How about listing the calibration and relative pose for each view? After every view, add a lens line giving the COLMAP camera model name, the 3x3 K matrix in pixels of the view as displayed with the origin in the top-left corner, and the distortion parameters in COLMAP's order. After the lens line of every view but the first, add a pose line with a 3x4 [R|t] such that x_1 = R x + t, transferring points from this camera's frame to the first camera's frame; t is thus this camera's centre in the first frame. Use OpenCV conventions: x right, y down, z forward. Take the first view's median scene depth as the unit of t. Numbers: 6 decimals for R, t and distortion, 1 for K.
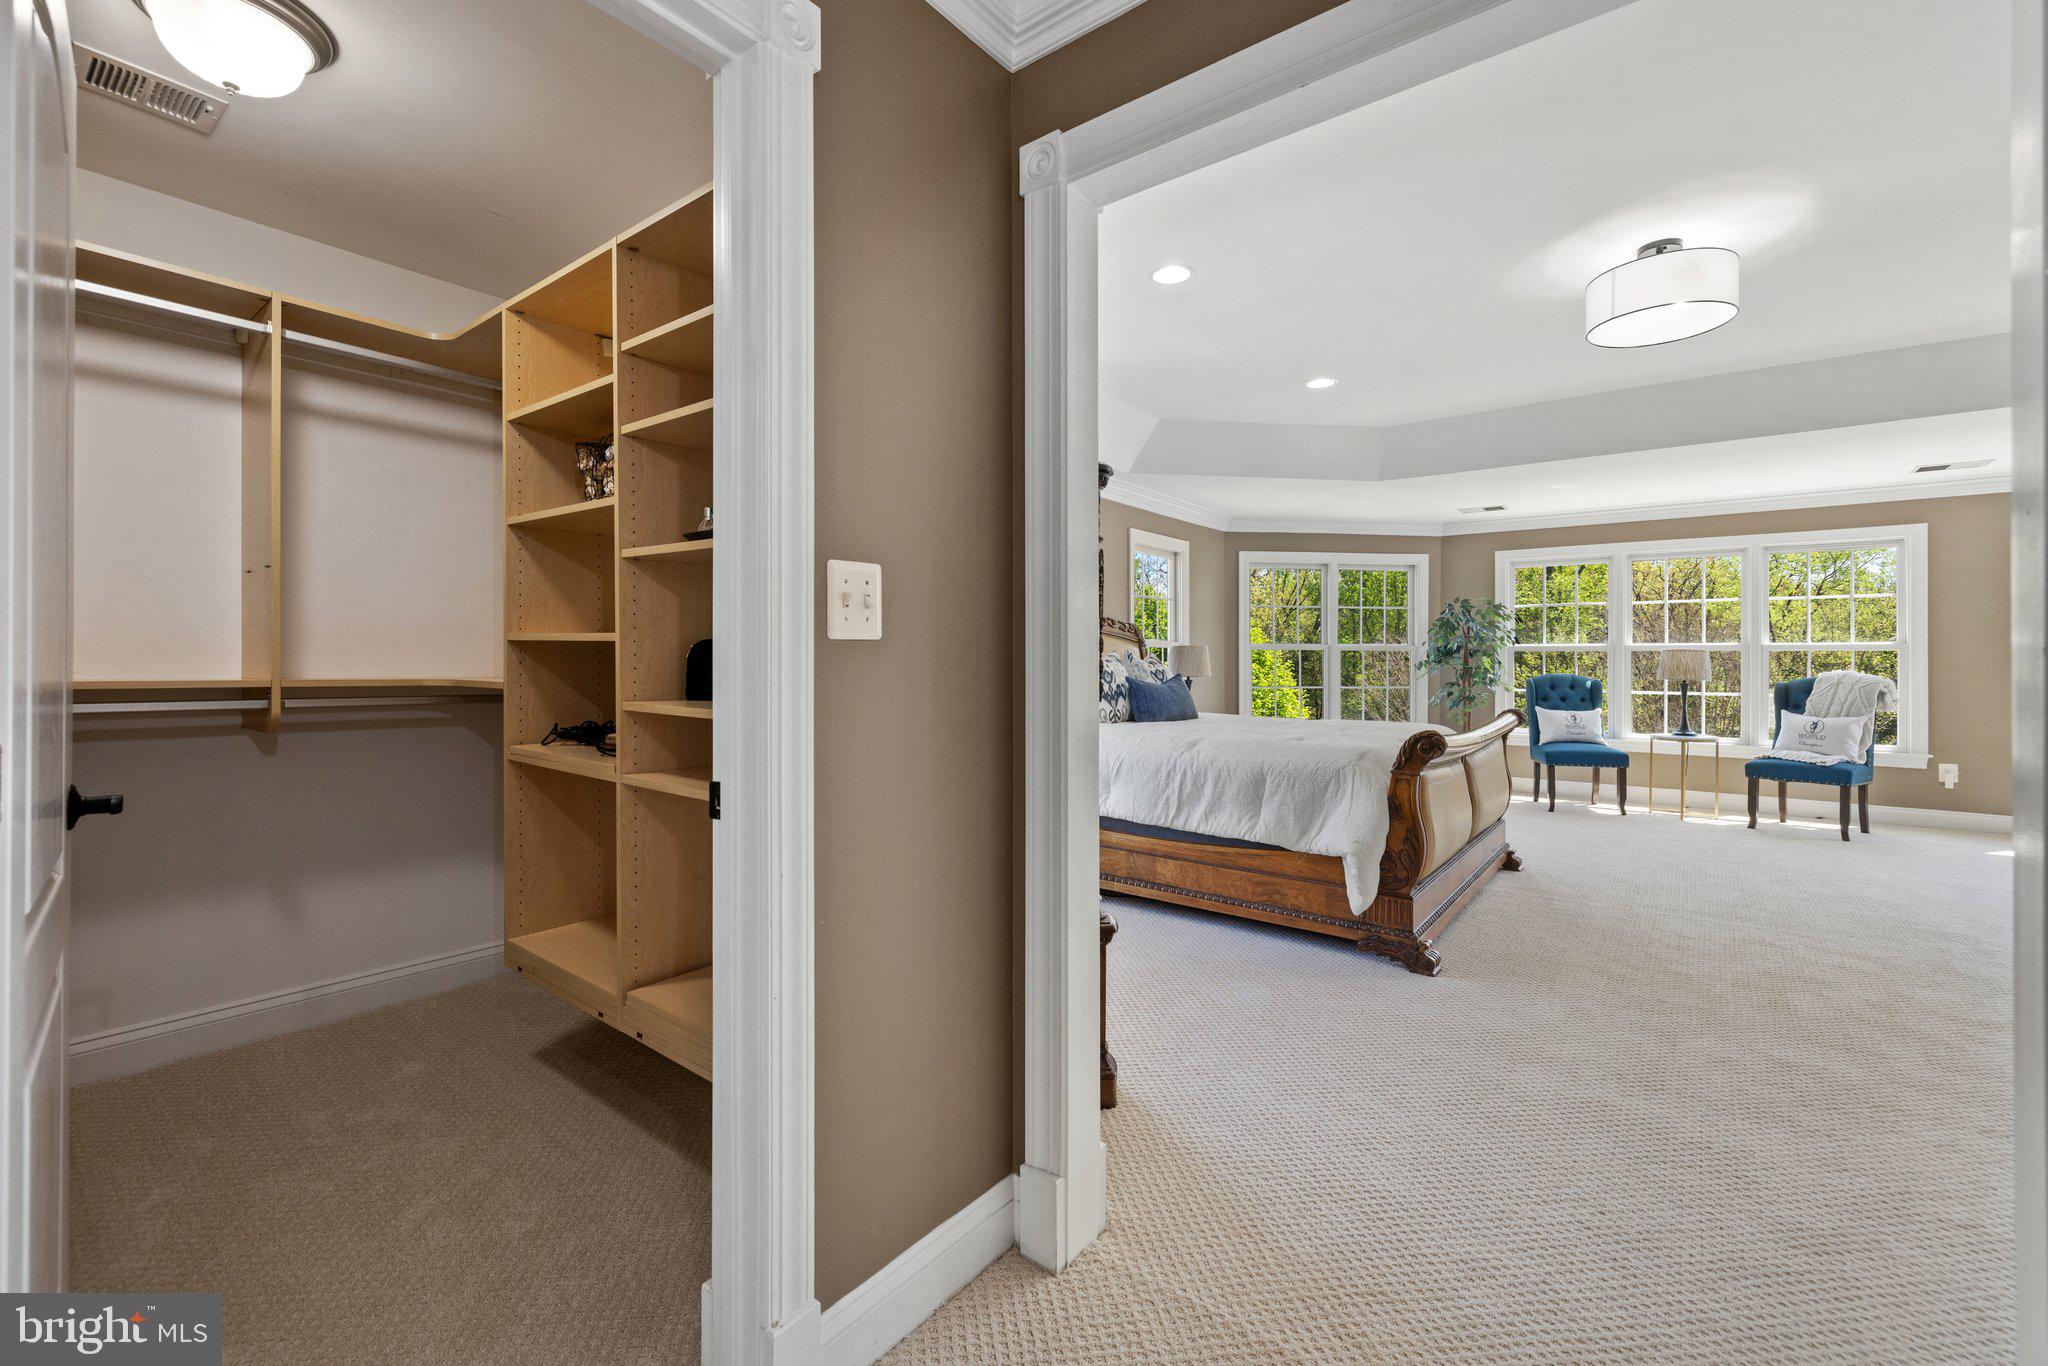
lens RADIAL K [[882.3, 0, 978.5], [0, 882.3, 675.7], [0, 0, 1]] dist [-0.001465, -0.000345]
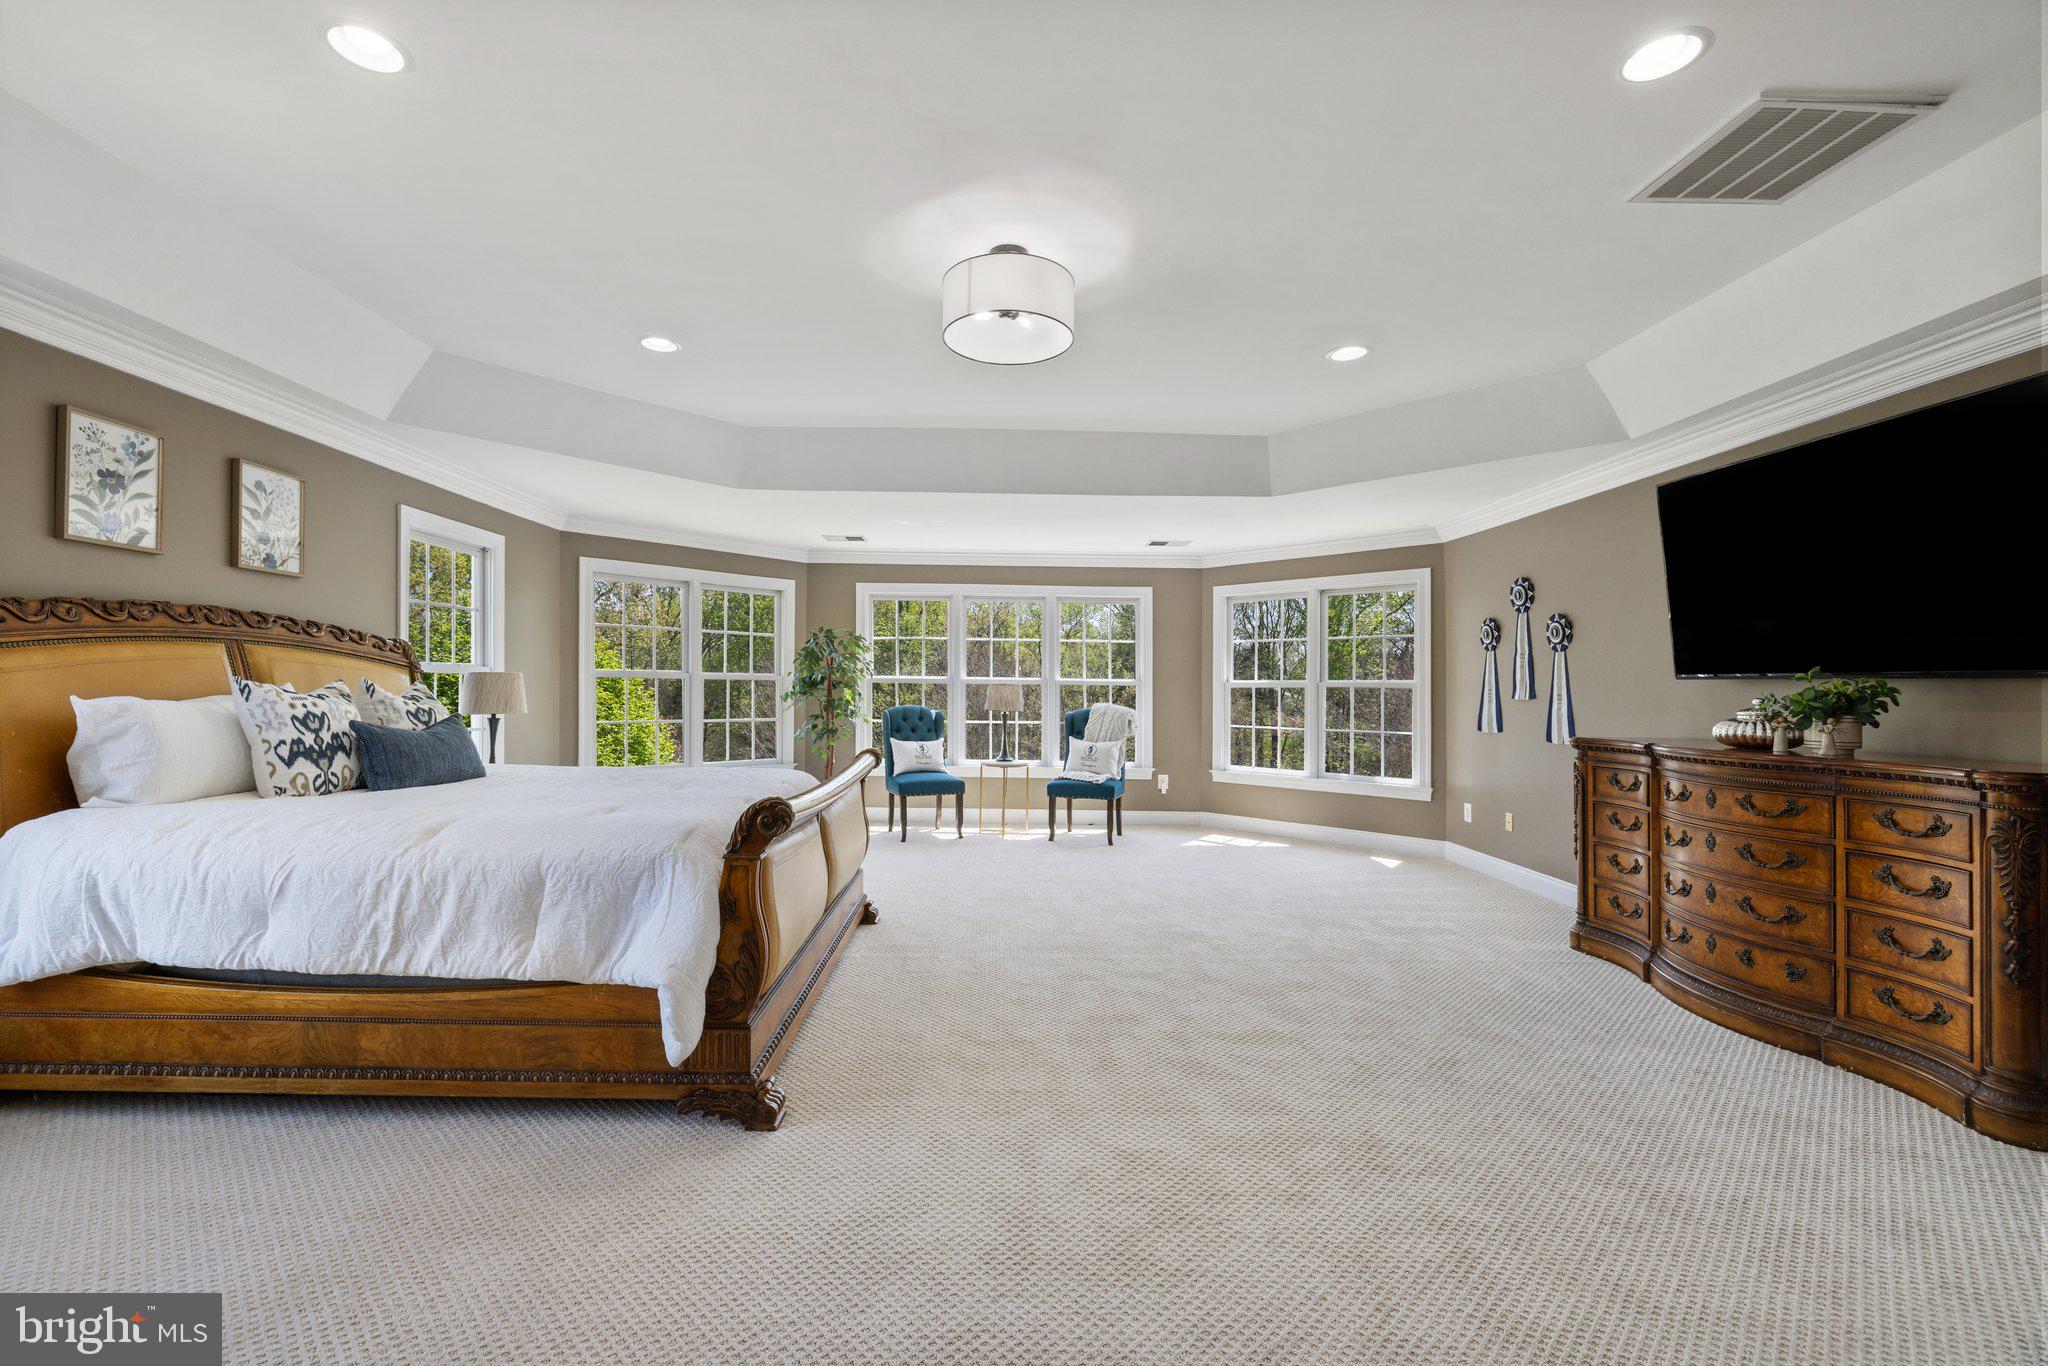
lens RADIAL K [[882.3, 0, 1024.3], [0, 882.3, 687.7], [0, 0, 1]] dist [-0.001465, -0.000345]
pose [[0.755120, 0.007168, 0.655547, 0.093721], [0.001568, 0.999918, -0.012739, -0.011347], [-0.655584, 0.010647, 0.755047, 0.150527]]
